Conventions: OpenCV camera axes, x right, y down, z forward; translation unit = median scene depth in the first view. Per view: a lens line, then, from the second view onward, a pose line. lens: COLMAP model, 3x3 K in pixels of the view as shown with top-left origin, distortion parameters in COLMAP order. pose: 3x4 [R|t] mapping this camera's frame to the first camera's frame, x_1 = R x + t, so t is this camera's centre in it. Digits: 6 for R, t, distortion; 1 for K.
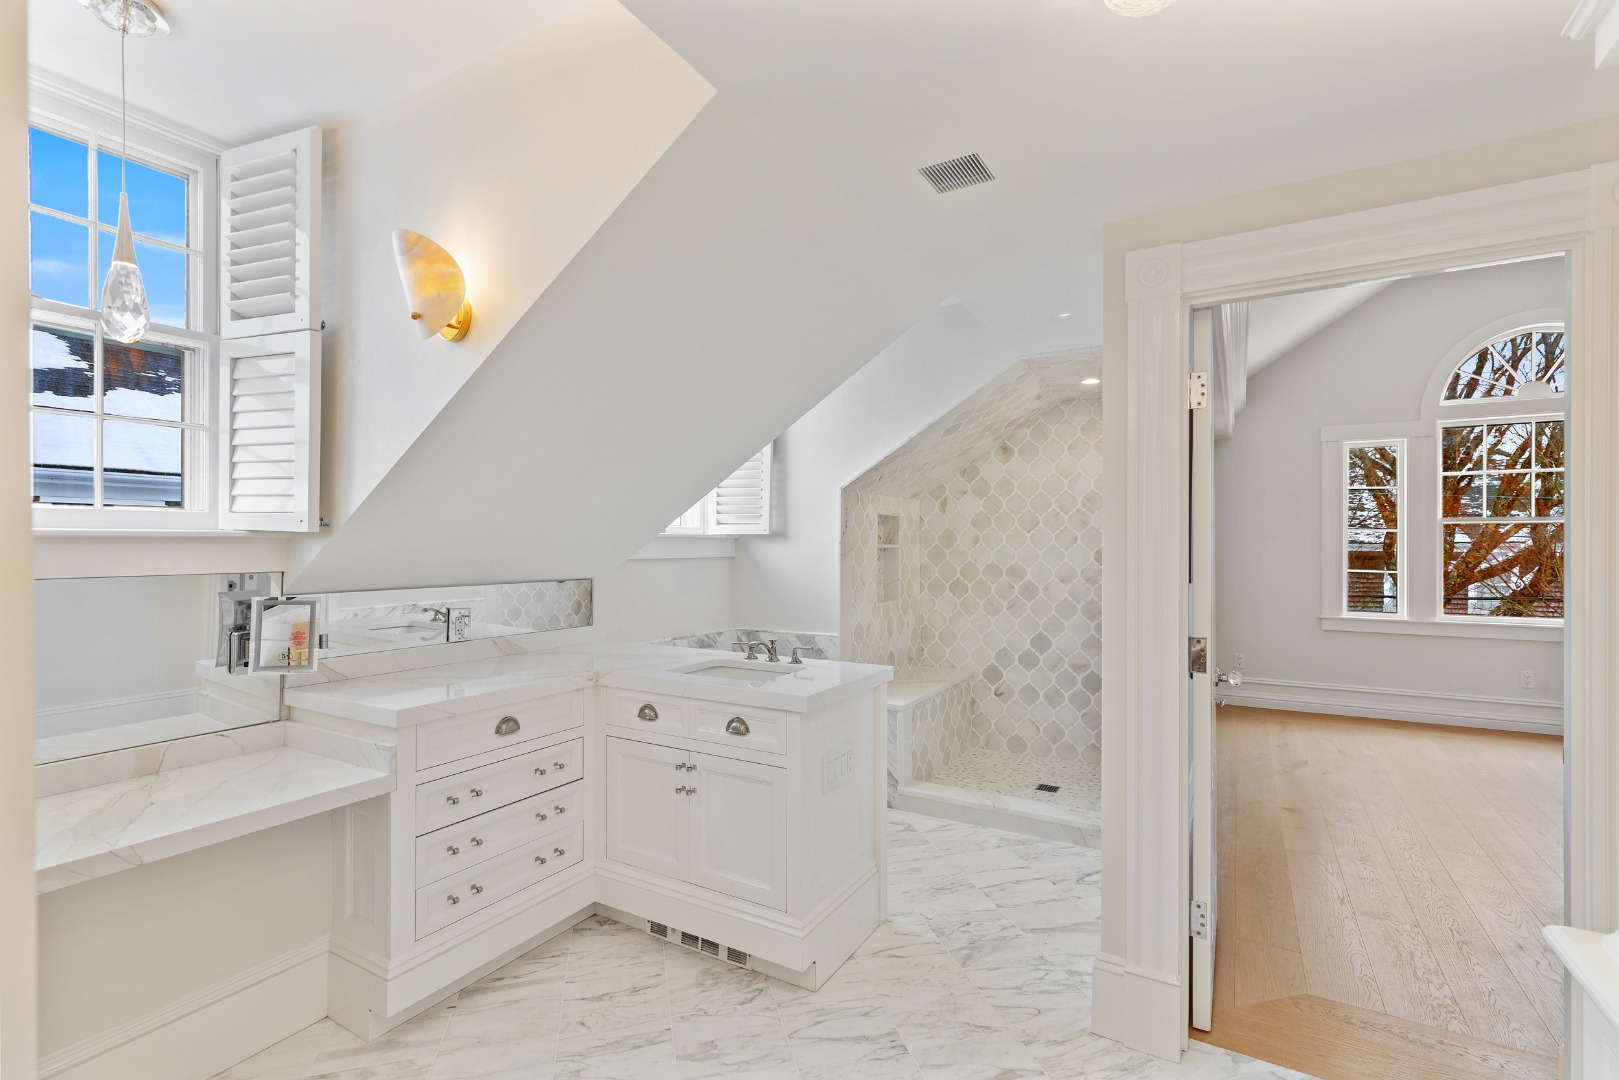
lens RADIAL K [[721.0, 0, 809.4], [0, 721.0, 537.3], [0, 0, 1]] dist [0.001031, -0.000757]
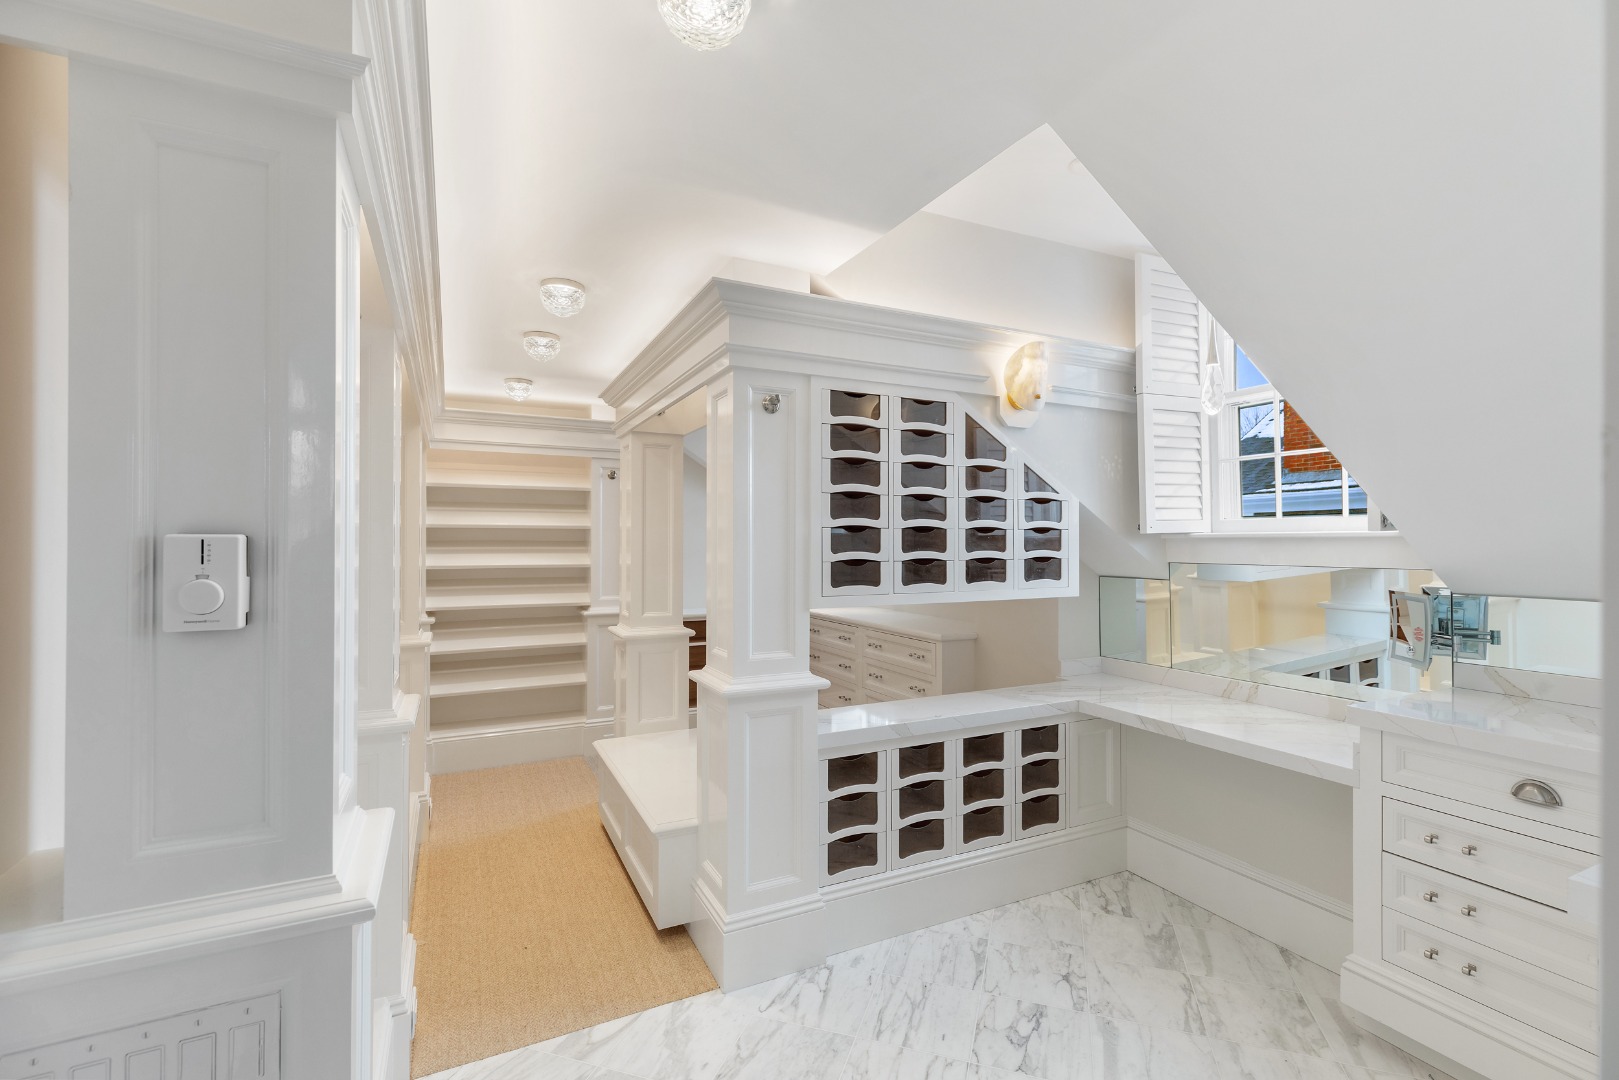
lens RADIAL K [[721.0, 0, 809.4], [0, 721.0, 537.3], [0, 0, 1]] dist [0.001031, -0.000757]
pose [[-0.538886, -0.009443, -0.842326, 0.687463], [0.001870, 0.999921, -0.012406, 0.013614], [0.842377, -0.008261, -0.538826, 0.904423]]
